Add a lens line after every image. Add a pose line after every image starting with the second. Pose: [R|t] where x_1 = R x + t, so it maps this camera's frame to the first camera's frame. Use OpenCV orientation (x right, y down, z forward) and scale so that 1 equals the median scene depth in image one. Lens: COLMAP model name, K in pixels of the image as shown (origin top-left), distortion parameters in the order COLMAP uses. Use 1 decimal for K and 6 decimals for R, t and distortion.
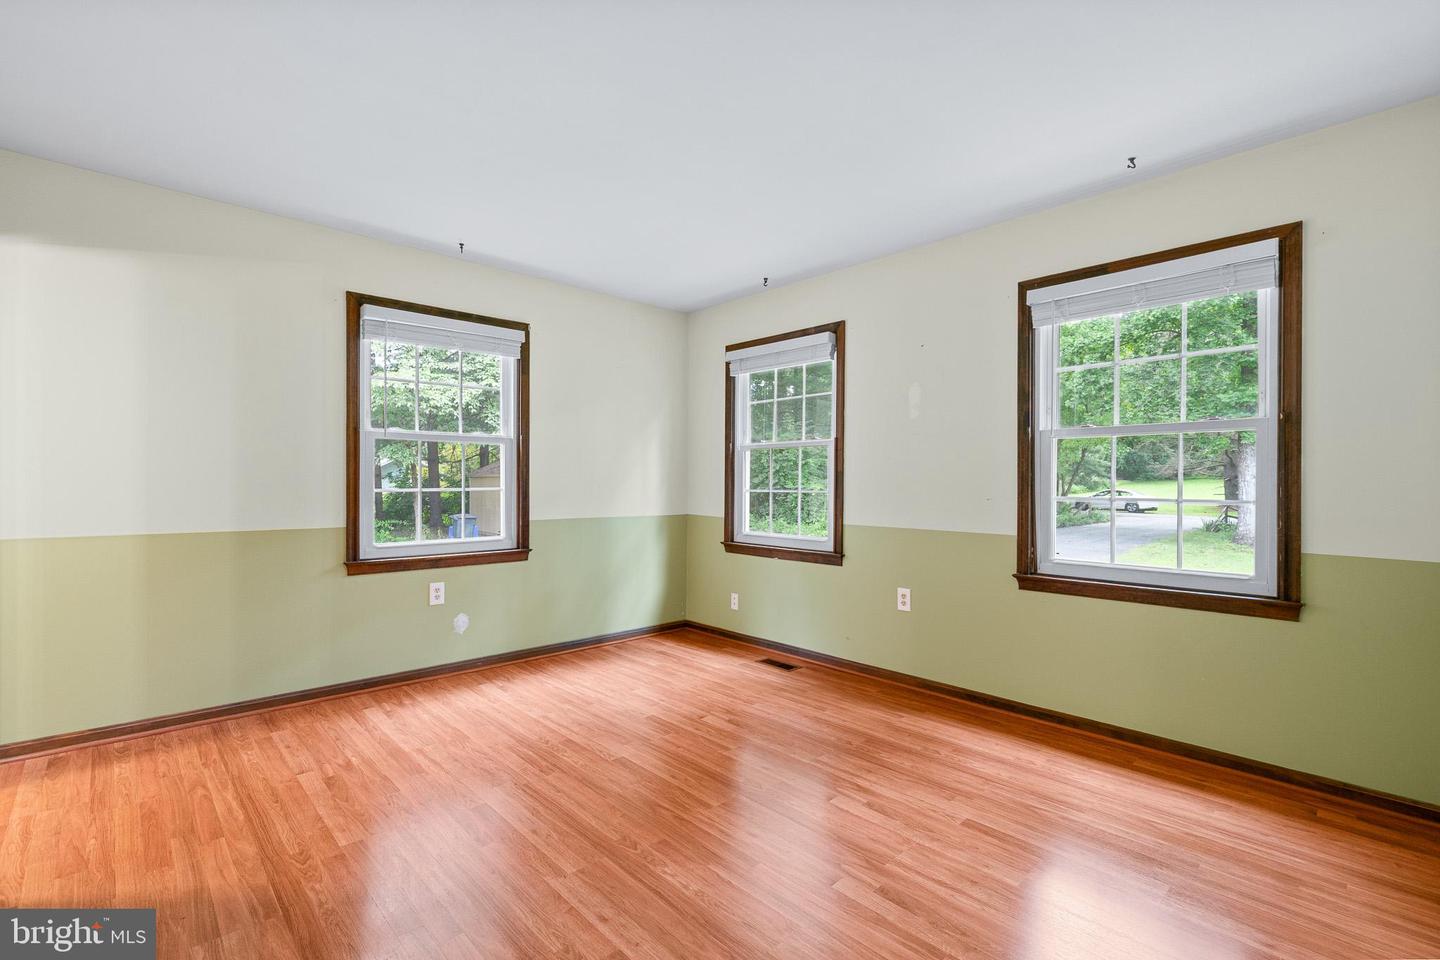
lens RADIAL K [[628.2, 0, 722.4], [0, 628.2, 480.4], [0, 0, 1]] dist [-0.002008, 0.000223]
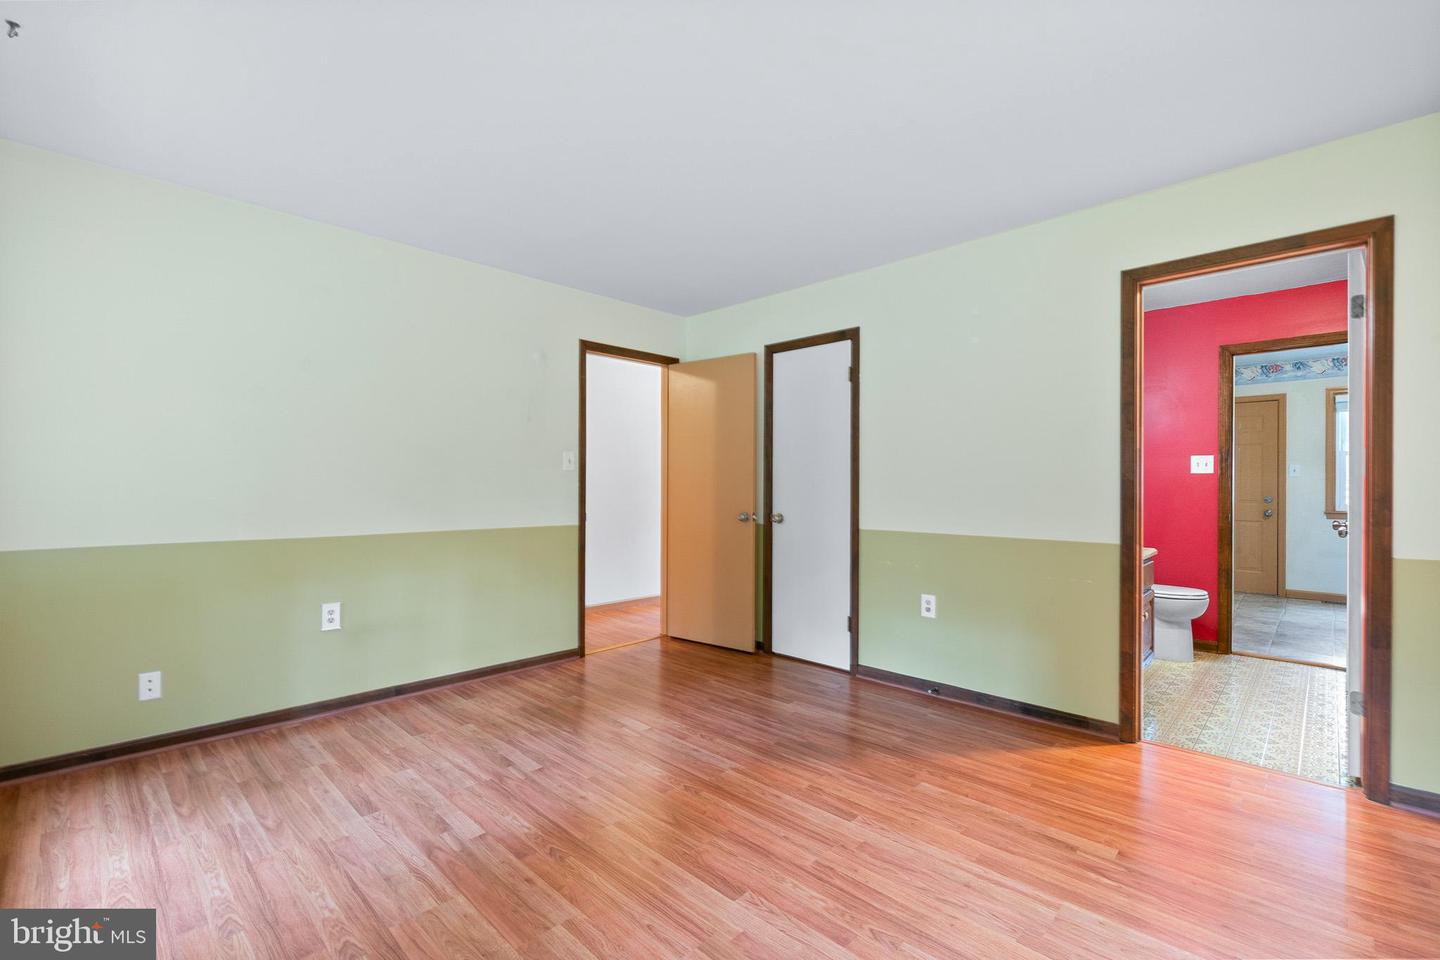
lens RADIAL K [[628.2, 0, 717.6], [0, 628.2, 485.0], [0, 0, 1]] dist [-0.002008, 0.000223]
pose [[-0.999235, -0.010856, -0.037578, -0.126591], [-0.010816, 0.999941, -0.001292, 0.000488], [0.037590, -0.000884, -0.999293, 1.889267]]
